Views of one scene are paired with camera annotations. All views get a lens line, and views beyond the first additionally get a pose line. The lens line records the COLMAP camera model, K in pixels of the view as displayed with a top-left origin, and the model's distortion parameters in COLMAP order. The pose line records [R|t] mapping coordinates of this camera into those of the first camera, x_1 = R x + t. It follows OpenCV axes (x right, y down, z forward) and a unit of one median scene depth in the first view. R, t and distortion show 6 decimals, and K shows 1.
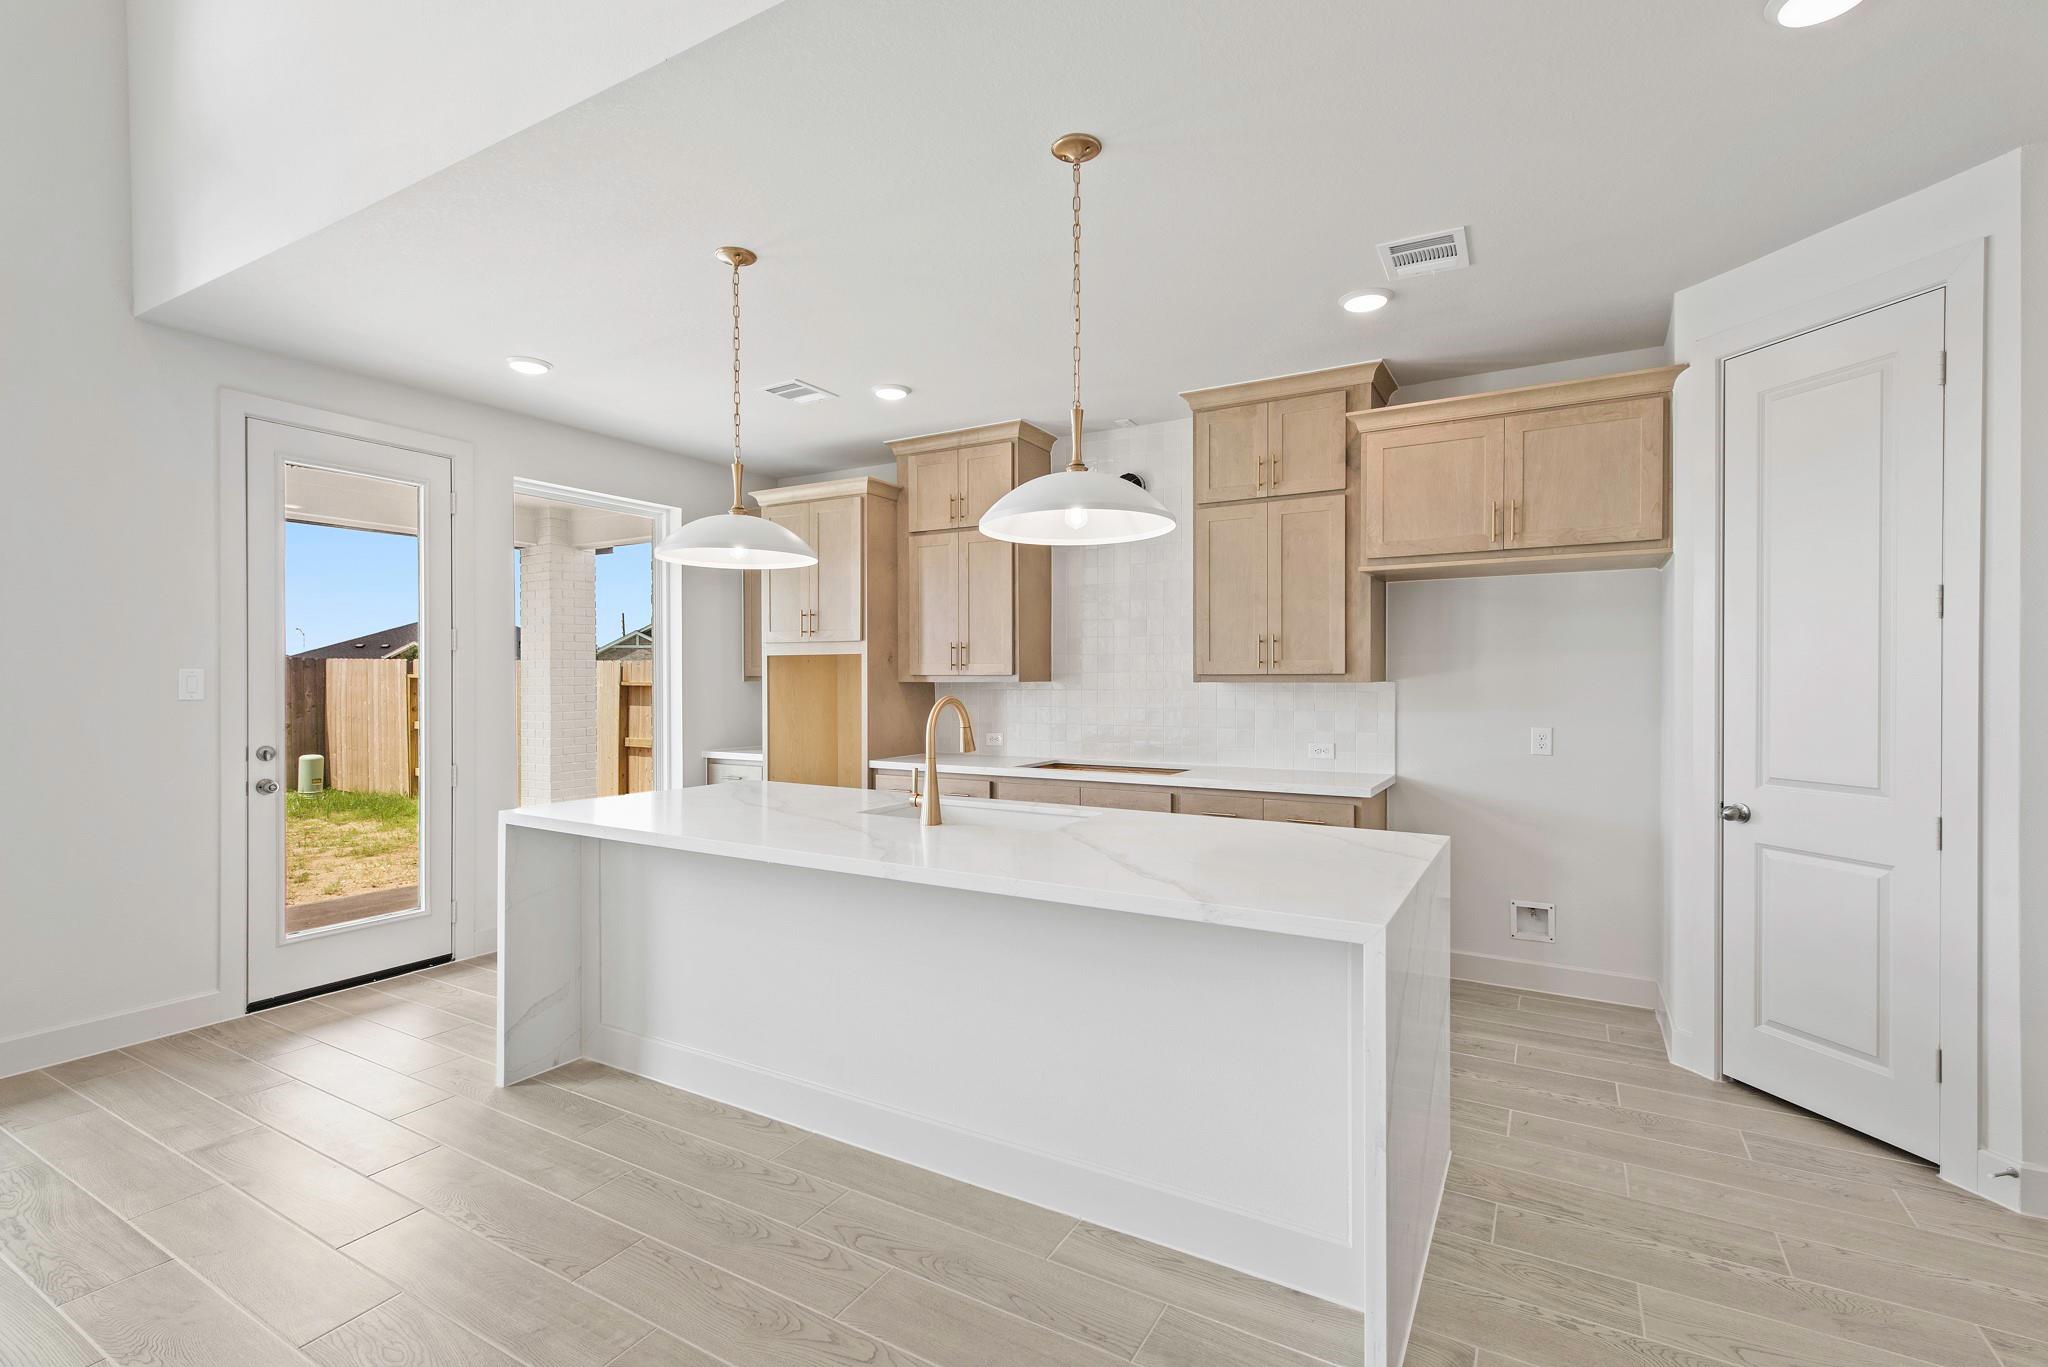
lens RADIAL K [[914.7, 0, 1024.0], [0, 914.7, 683.5], [0, 0, 1]] dist [-0.000033, -0.000180]
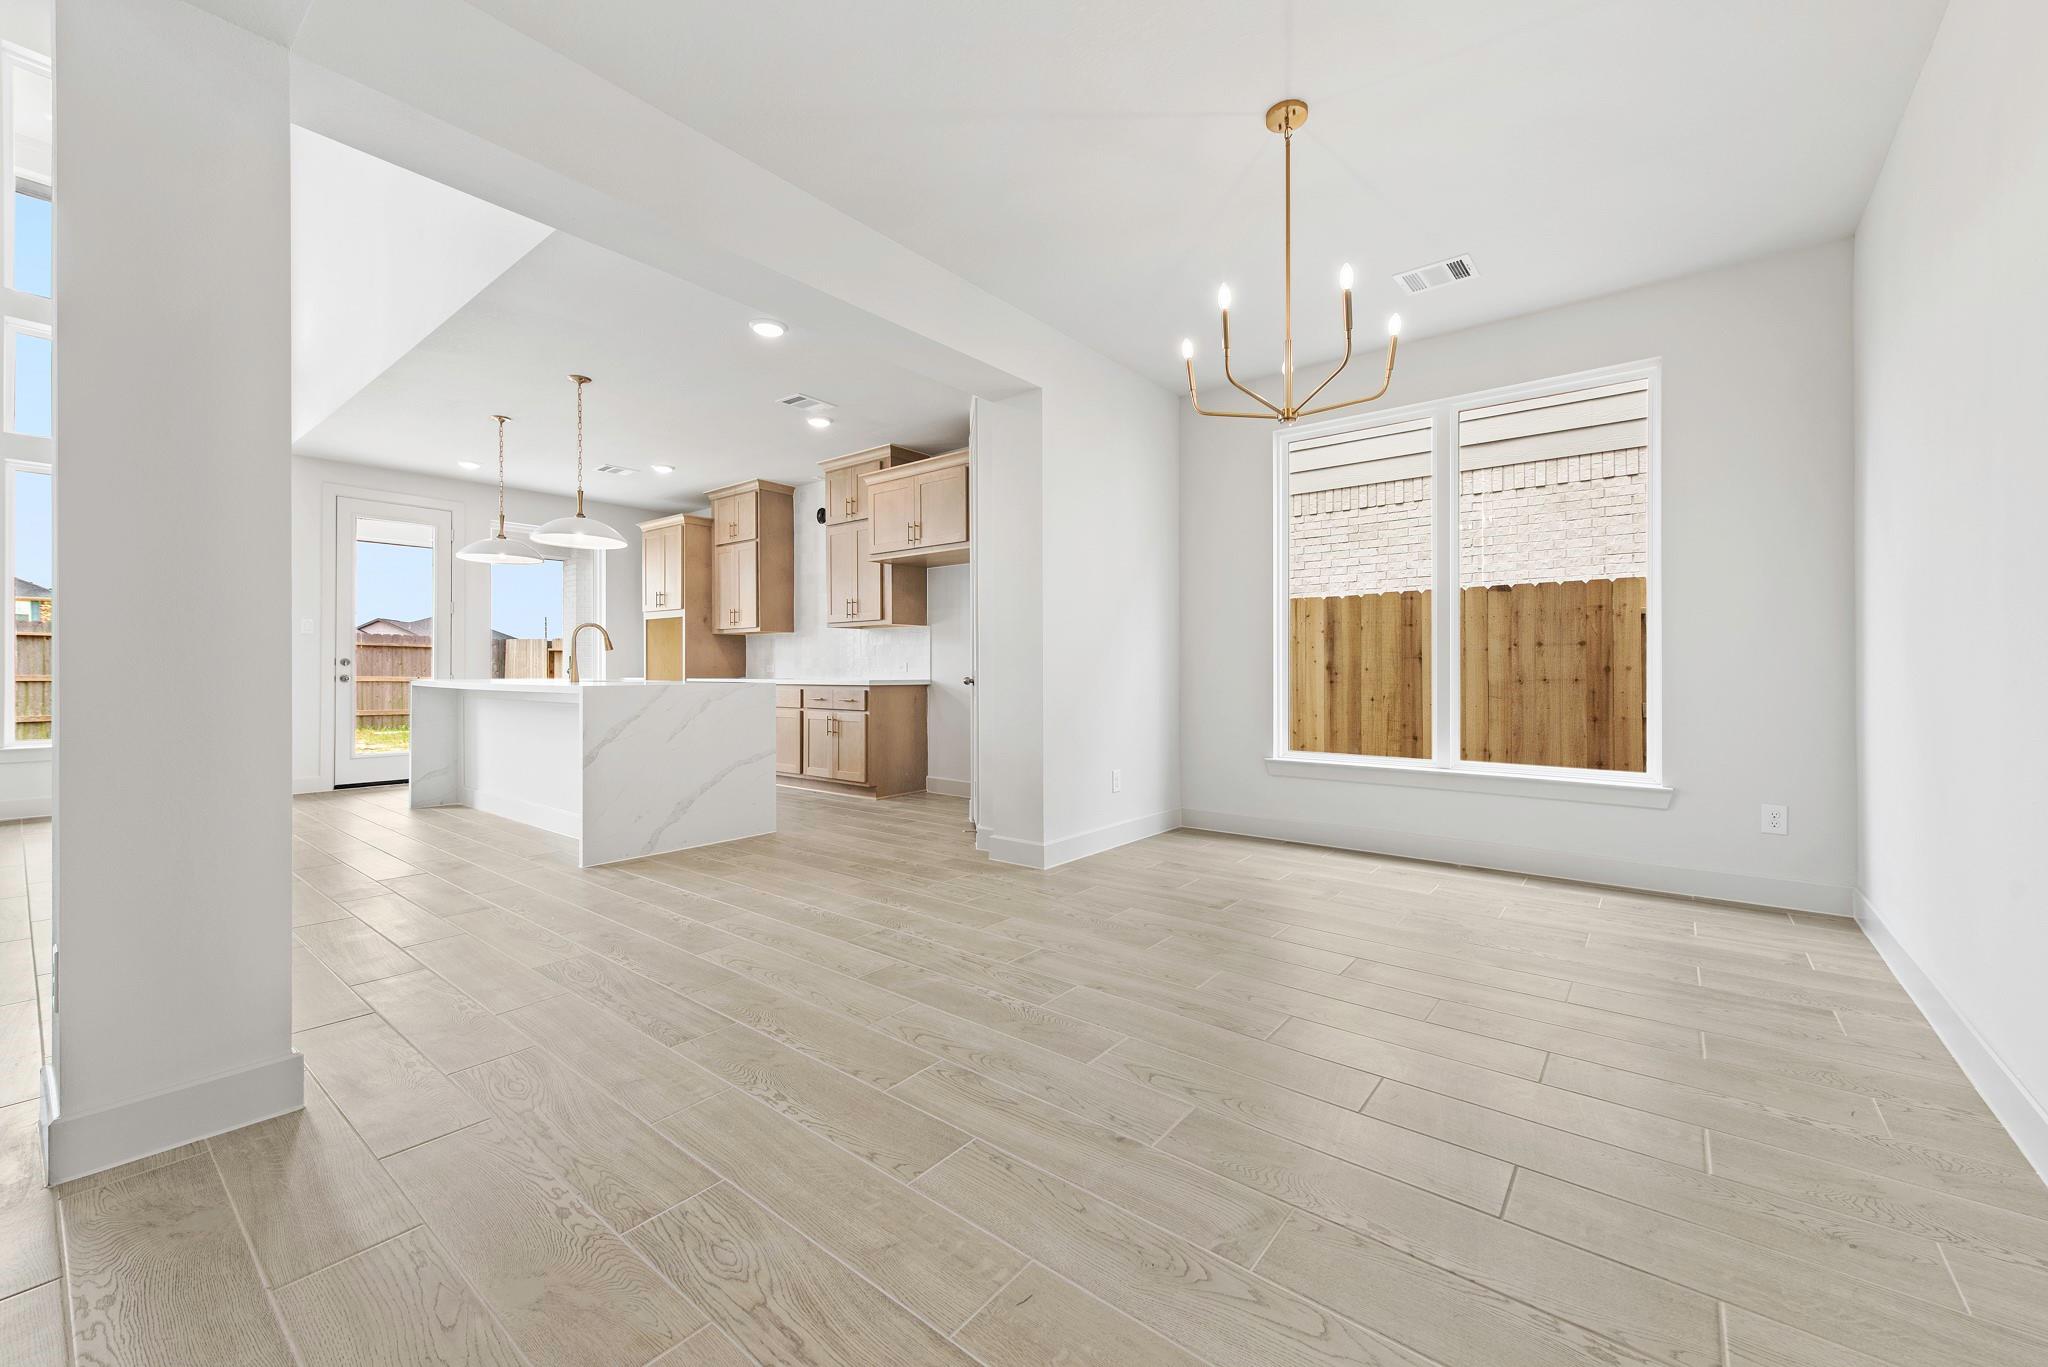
lens RADIAL K [[788.5, 0, 1032.7], [0, 788.5, 674.6], [0, 0, 1]] dist [-0.000625, -0.000054]
pose [[0.990498, 0.001924, -0.137510, 0.706831], [-0.002040, 0.999998, -0.000706, 0.079903], [0.137509, 0.000980, 0.990500, -0.395573]]
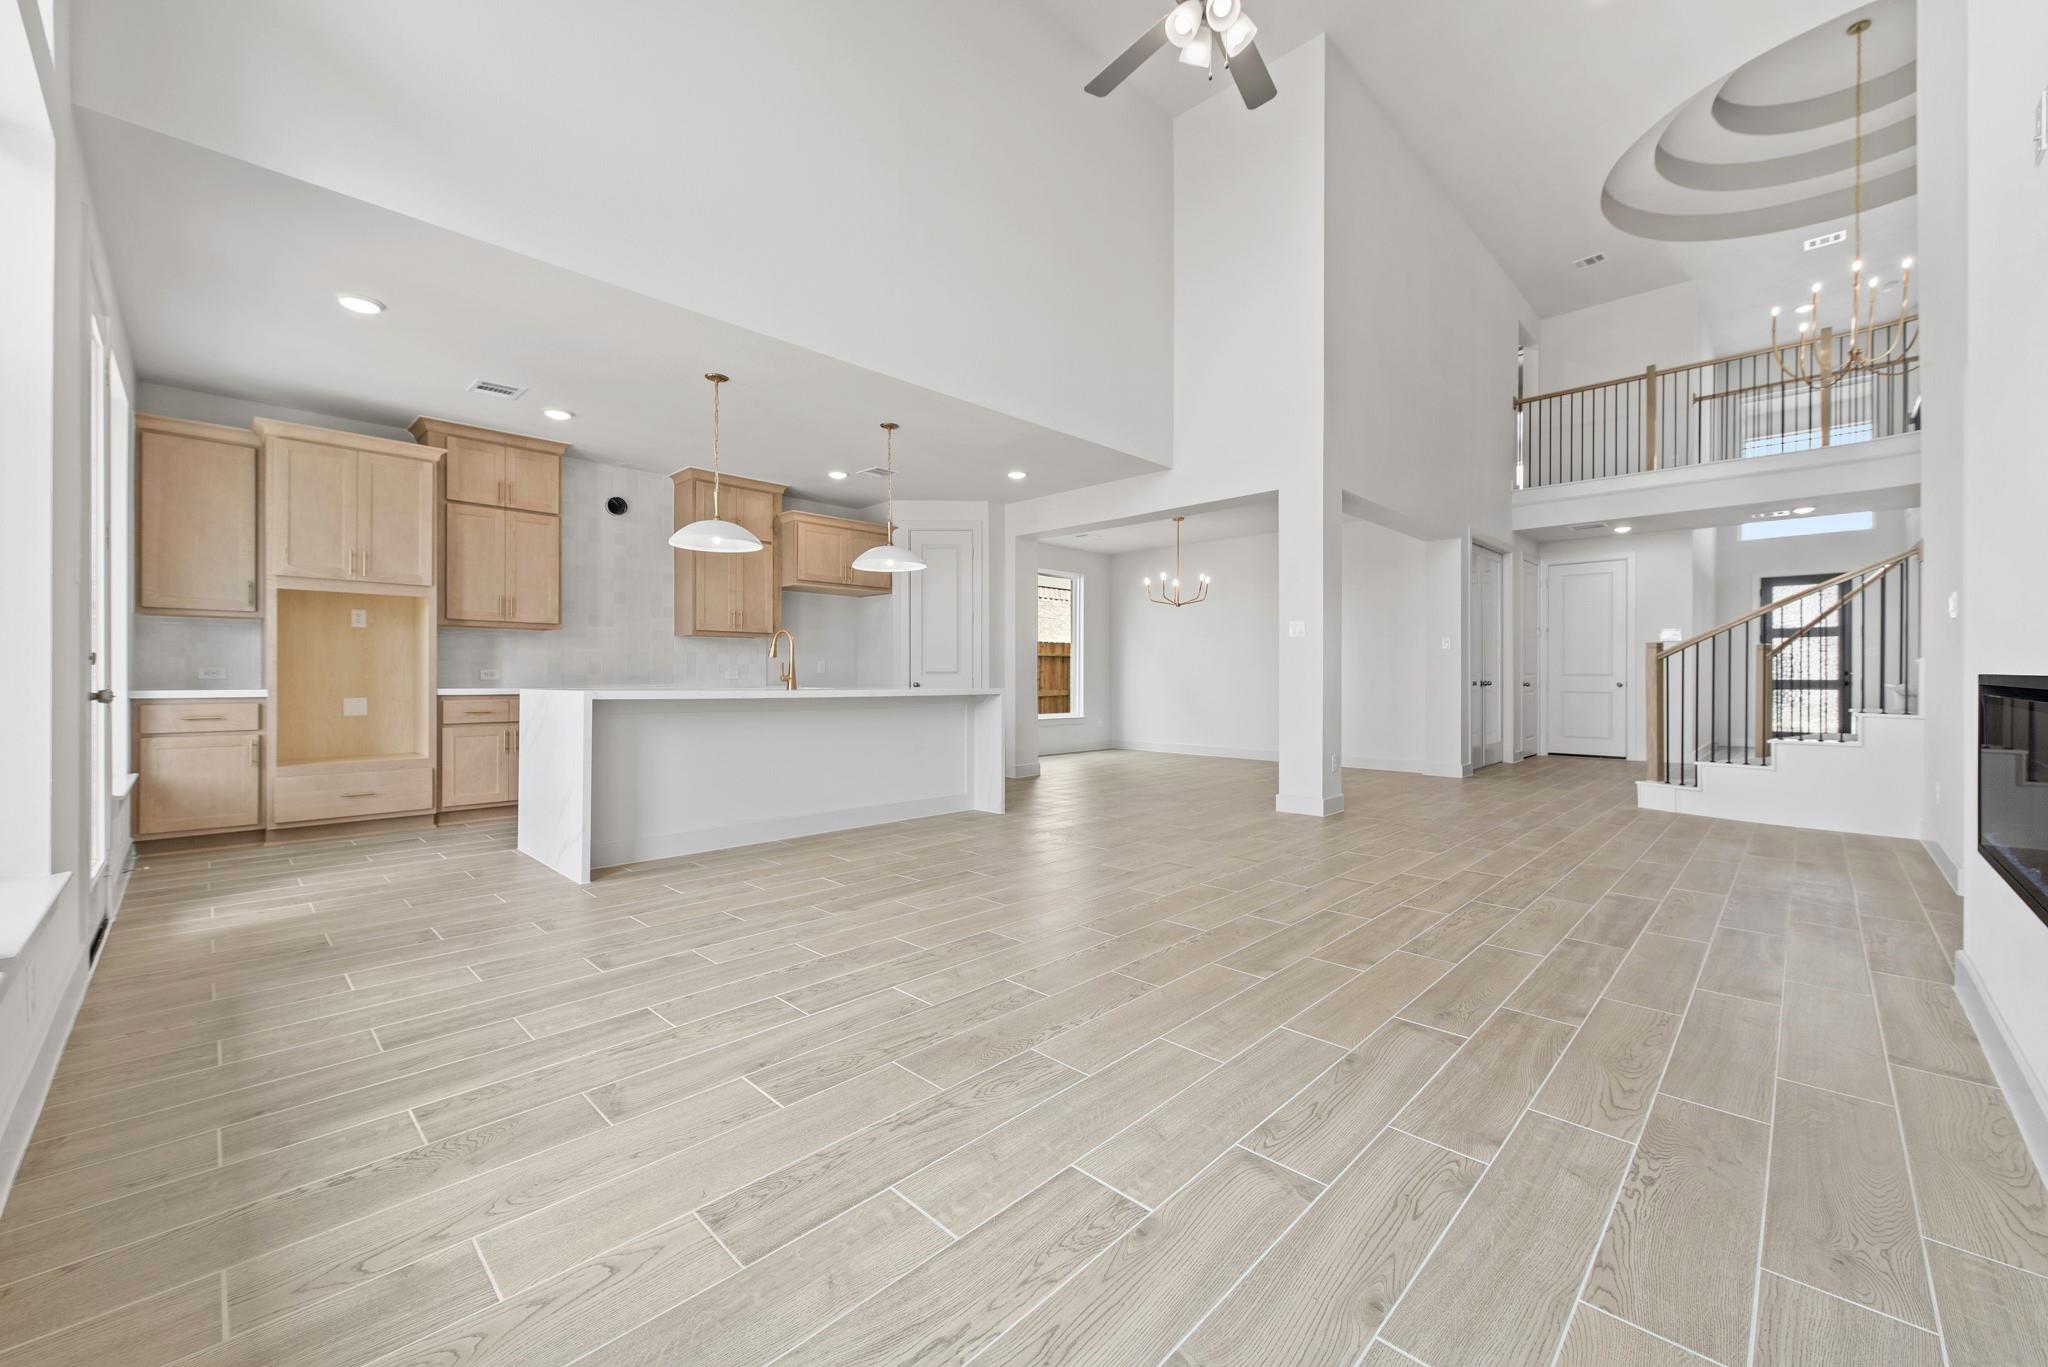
lens RADIAL K [[807.6, 0, 1028.9], [0, 807.6, 675.0], [0, 0, 1]] dist [0.007664, -0.000058]
pose [[0.242483, 0.005994, 0.970137, -1.039365], [0.007372, 0.999941, -0.008021, 0.083283], [-0.970128, 0.009097, 0.242424, 0.012334]]
